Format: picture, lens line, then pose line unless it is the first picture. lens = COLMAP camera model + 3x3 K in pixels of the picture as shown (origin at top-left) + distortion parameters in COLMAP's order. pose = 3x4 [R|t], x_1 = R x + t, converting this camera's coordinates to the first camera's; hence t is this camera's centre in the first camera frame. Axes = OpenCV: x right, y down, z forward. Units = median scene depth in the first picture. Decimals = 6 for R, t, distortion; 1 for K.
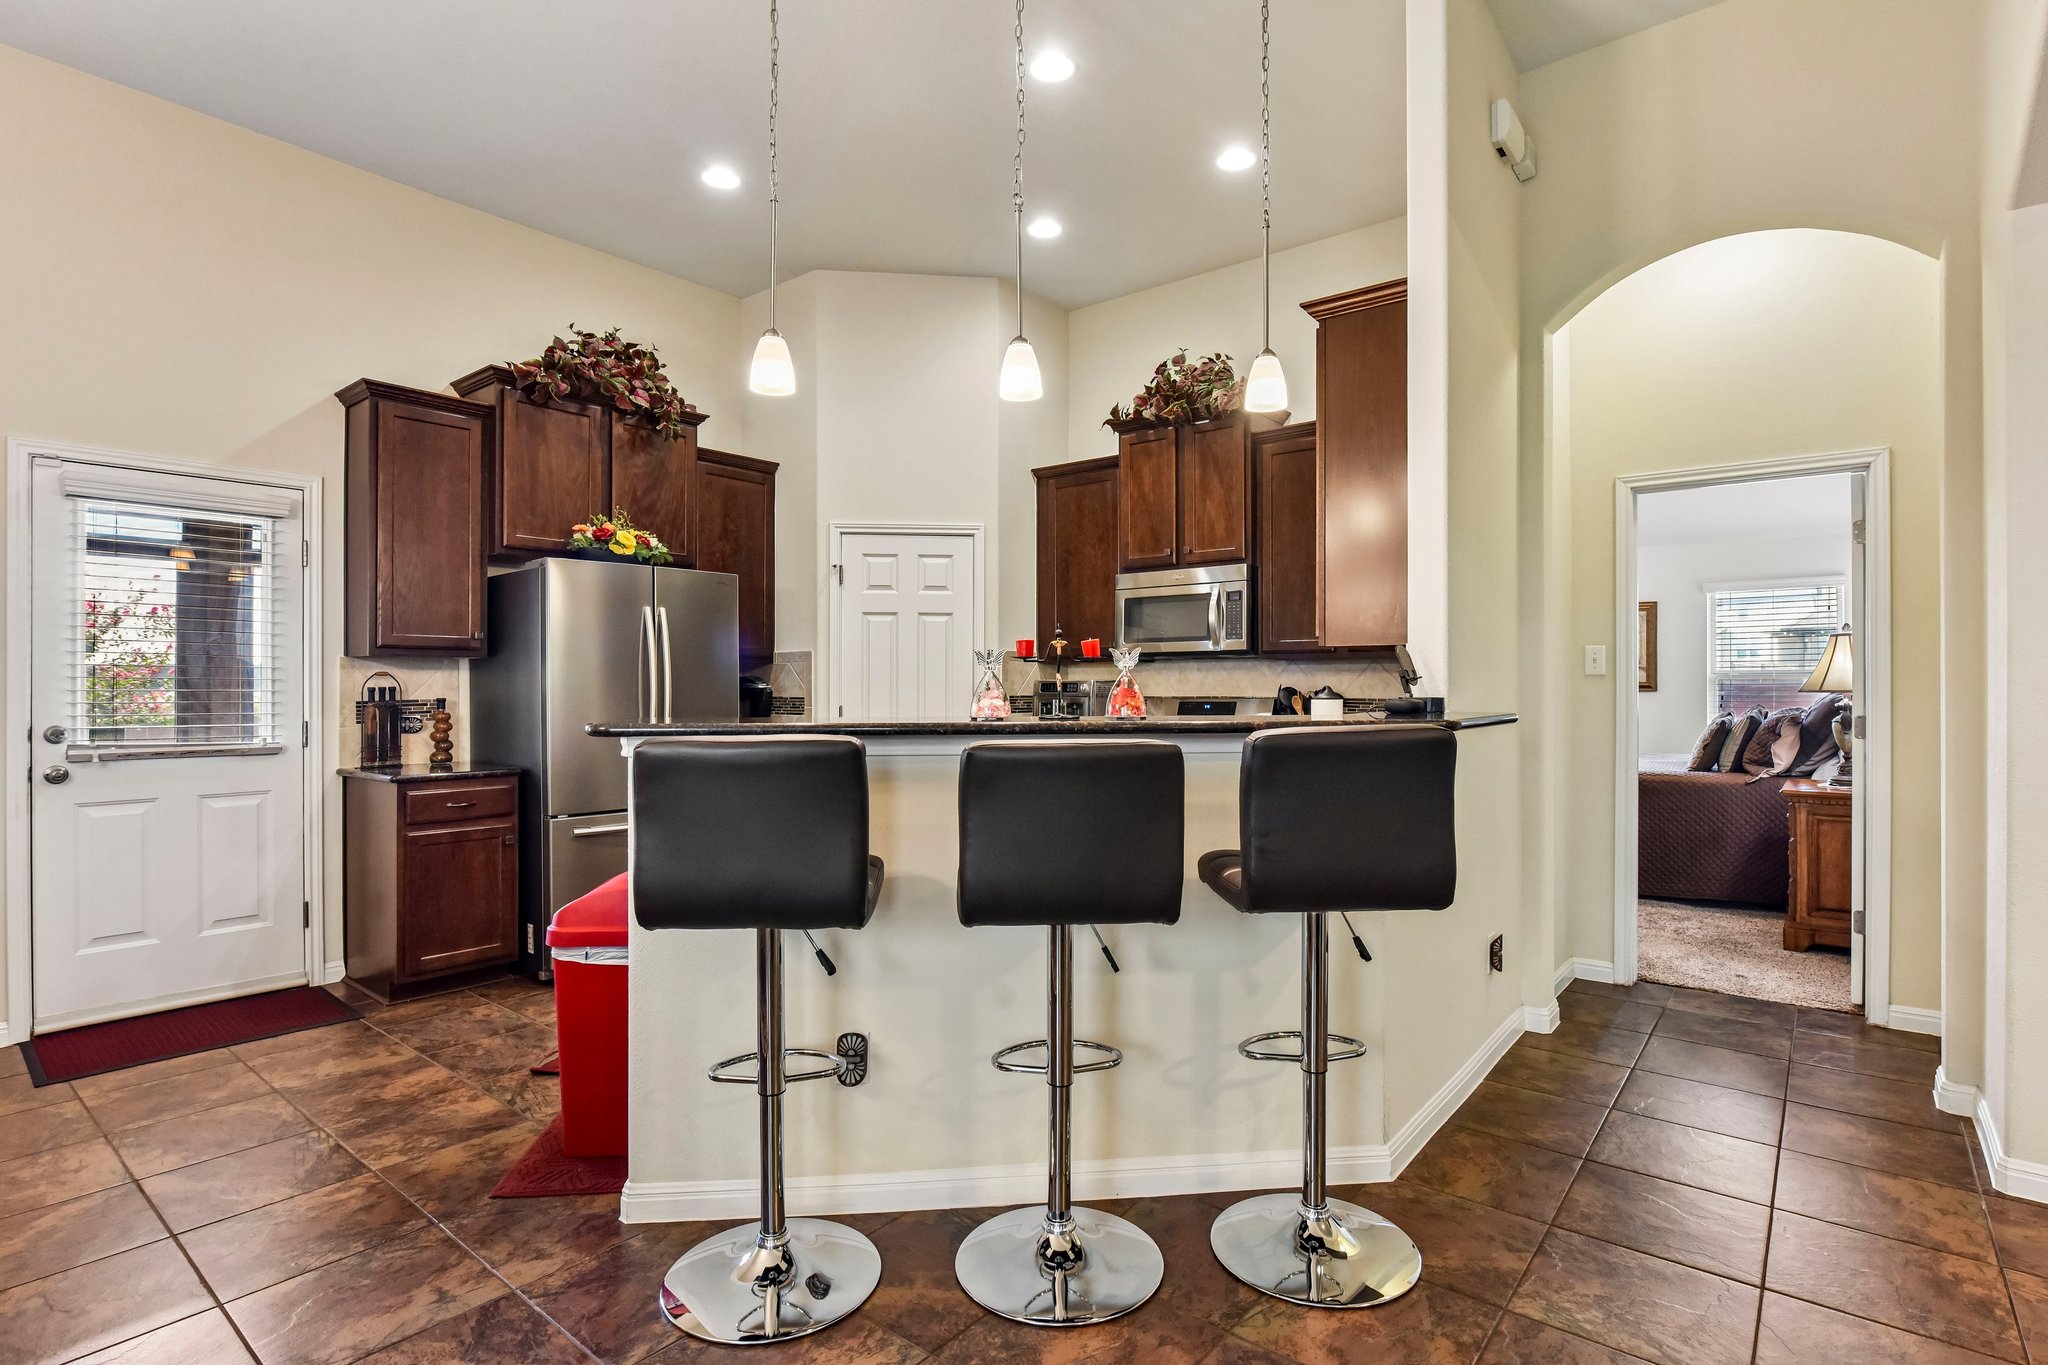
lens RADIAL K [[1034.9, 0, 1024.0], [0, 1034.9, 682.5], [0, 0, 1]] dist [0.001657, 0.000764]
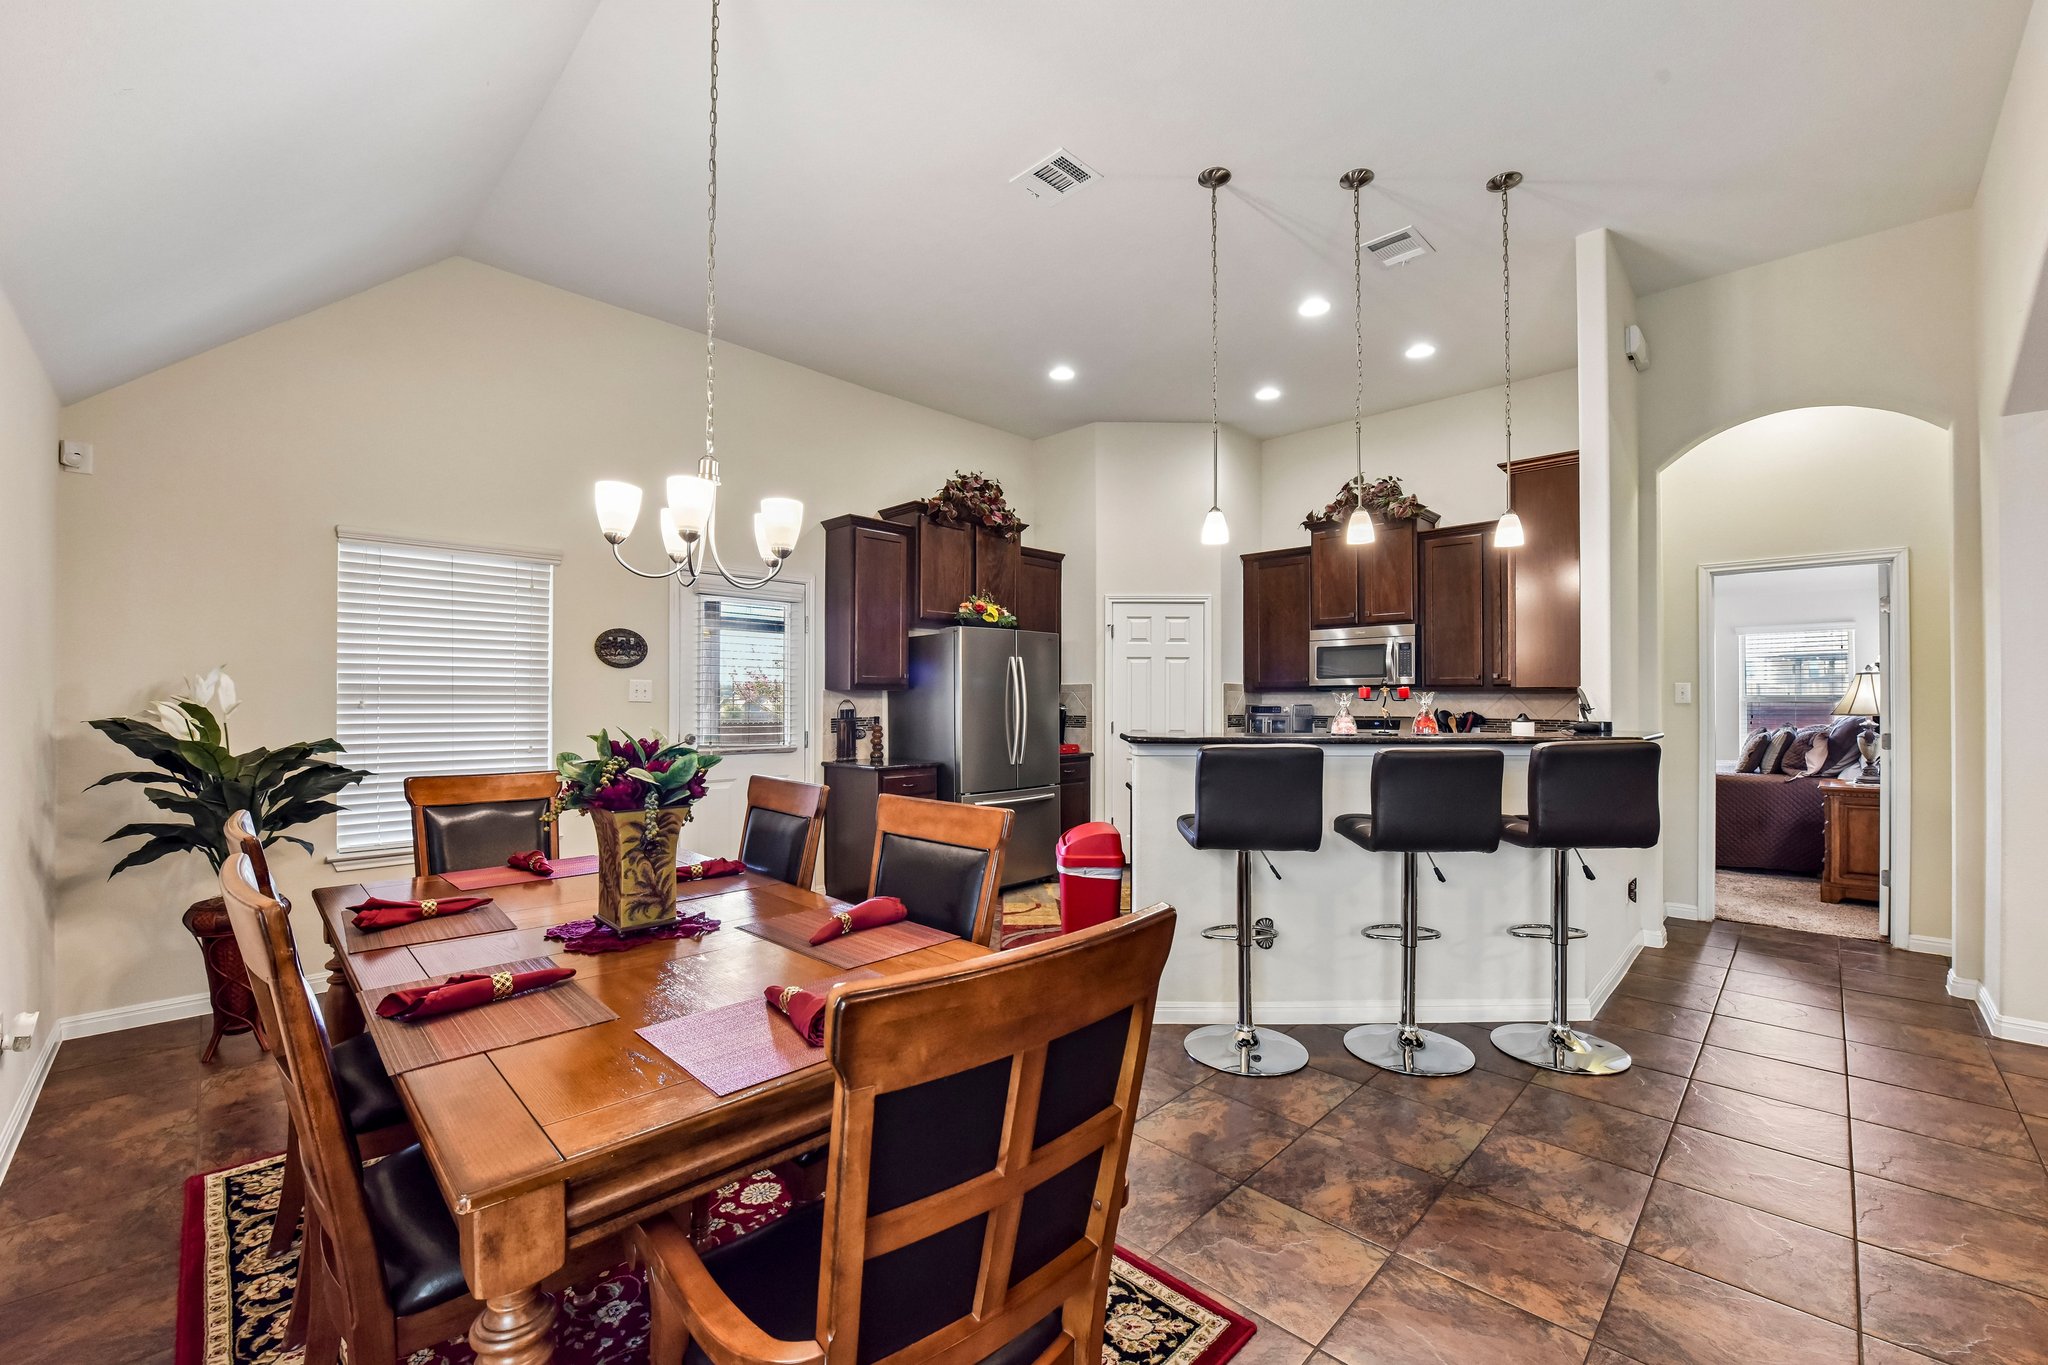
lens RADIAL K [[823.9, 0, 1039.4], [0, 823.9, 693.9], [0, 0, 1]] dist [-0.012729, -0.000140]
pose [[0.994566, 0.000740, -0.104107, -0.198168], [-0.001441, 0.999977, -0.006660, -0.010892], [0.104100, 0.006774, 0.994544, -0.195865]]
